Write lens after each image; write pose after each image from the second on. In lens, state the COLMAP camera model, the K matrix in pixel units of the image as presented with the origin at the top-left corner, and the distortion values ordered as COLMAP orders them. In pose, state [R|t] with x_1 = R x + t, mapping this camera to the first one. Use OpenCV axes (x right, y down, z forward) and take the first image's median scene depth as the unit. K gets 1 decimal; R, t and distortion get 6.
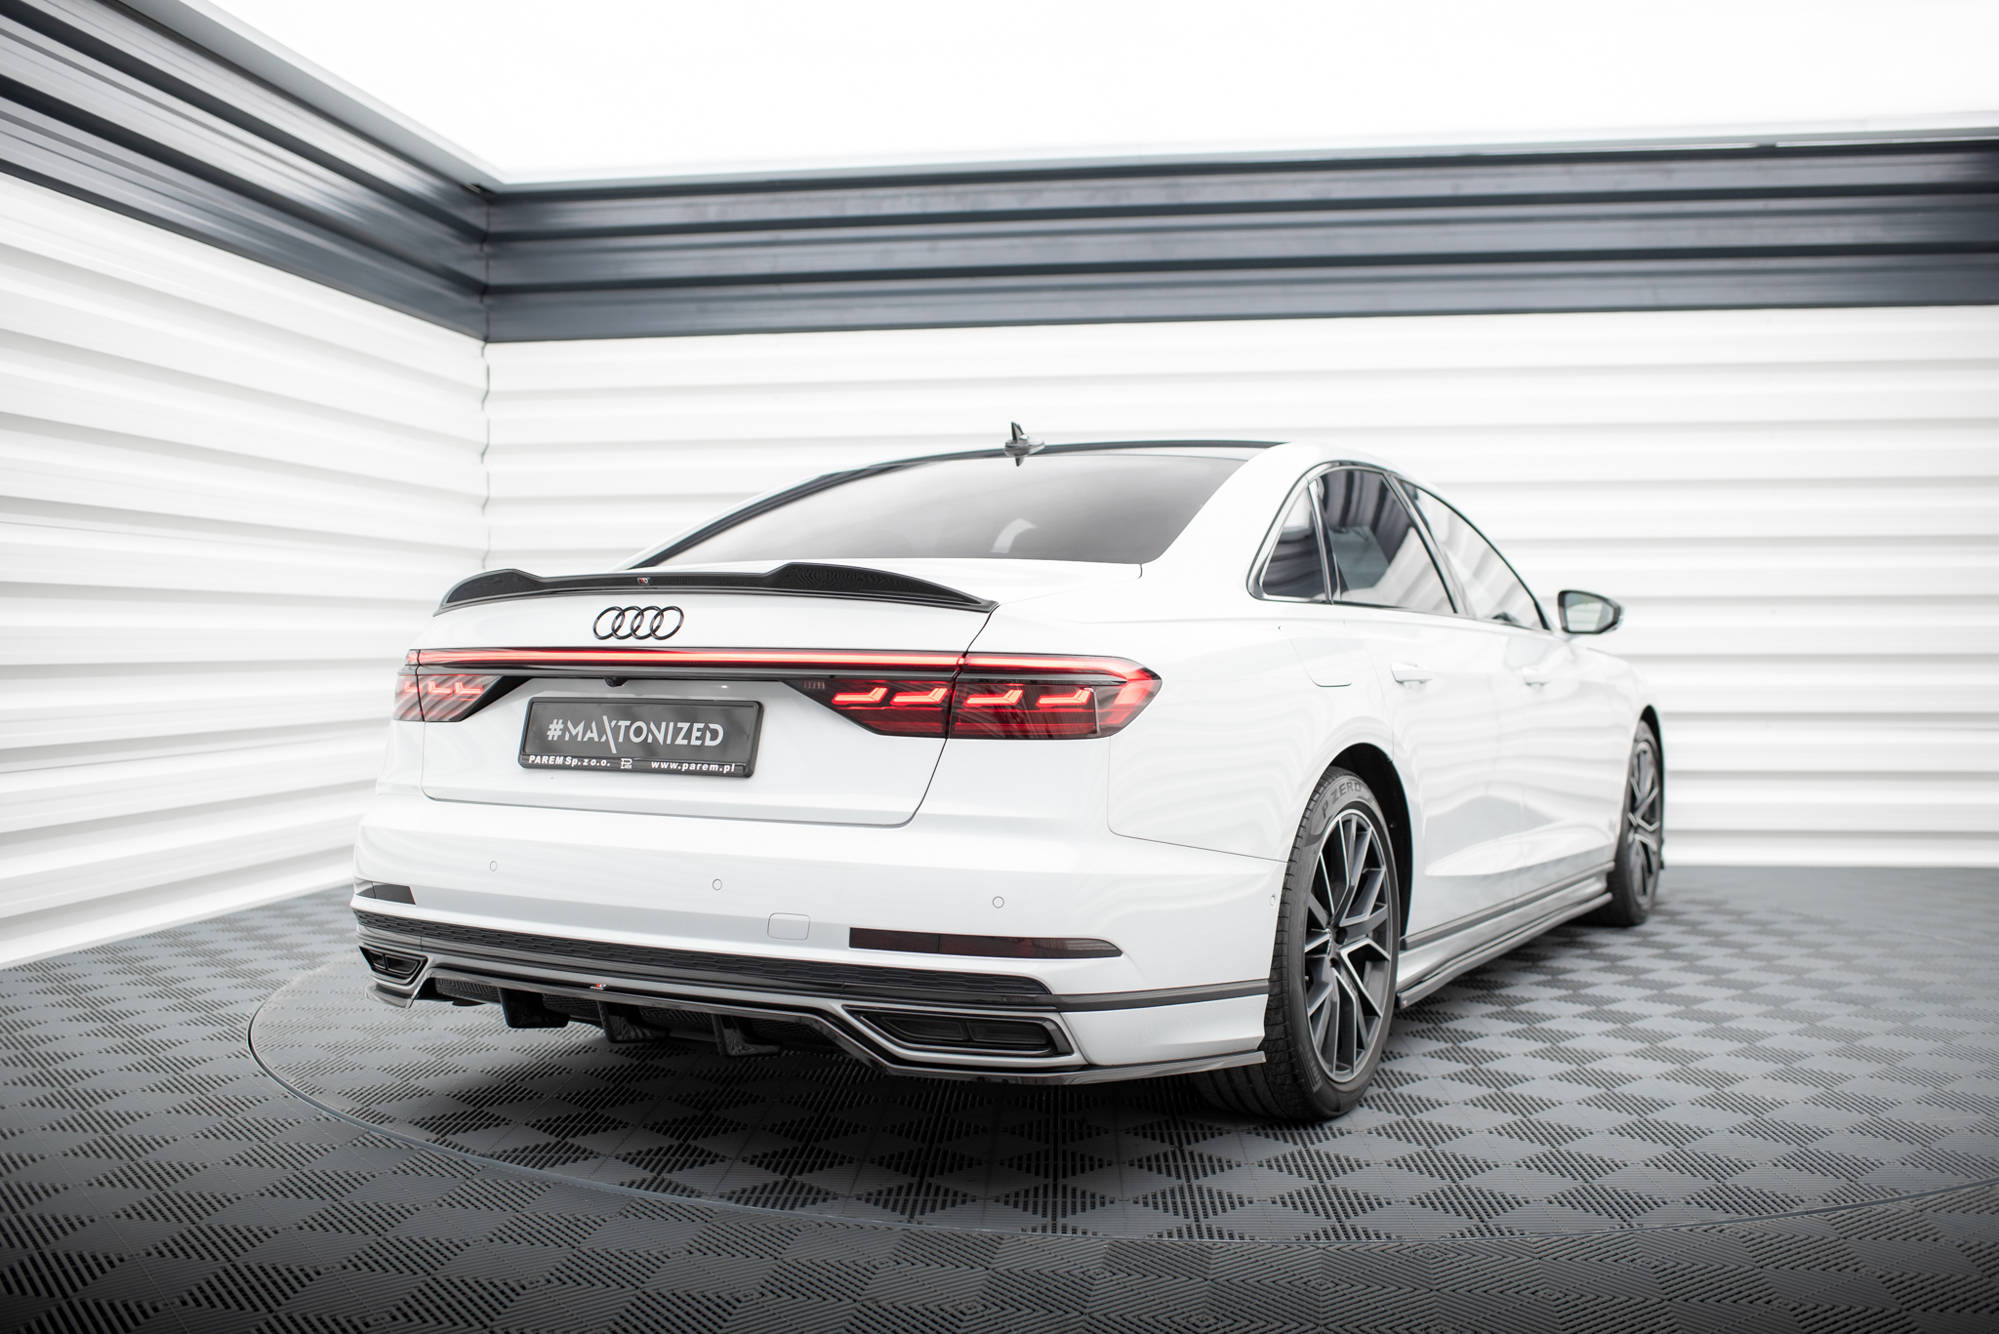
lens RADIAL K [[2138.2, 0, 1036.4], [0, 2138.2, 691.4], [0, 0, 1]] dist [-0.075740, 0.000000]
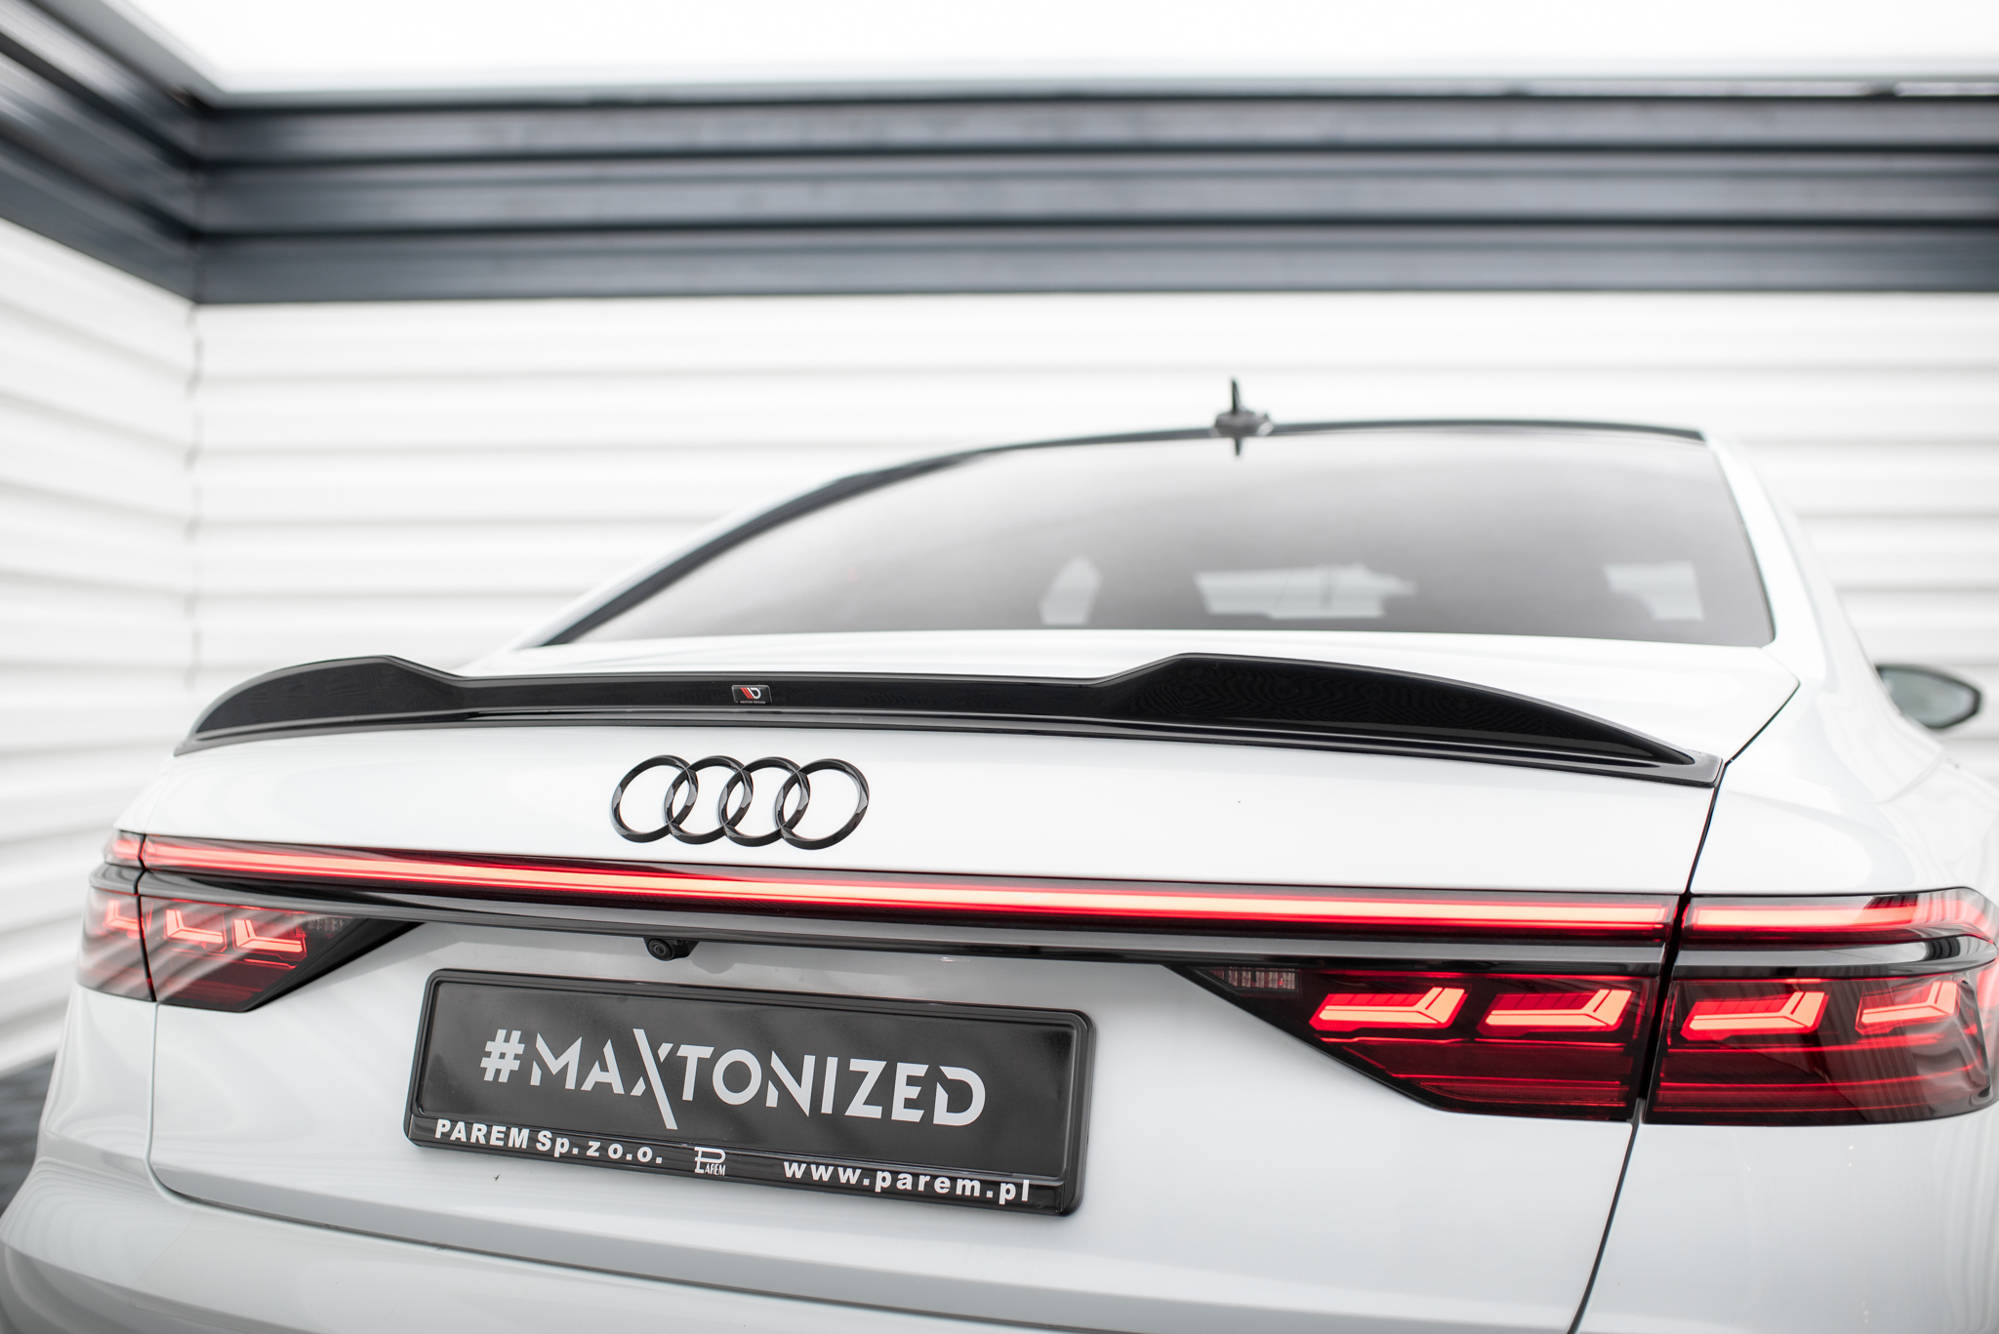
lens RADIAL K [[2138.2, 0, 1014.9], [0, 2138.2, 659.7], [0, 0, 1]] dist [-0.075740, 0.000000]
pose [[0.990784, 0.000859, 0.135452, -0.133333], [0.003530, 0.999477, -0.032158, -0.031981], [-0.135408, 0.032340, 0.990262, 0.422675]]
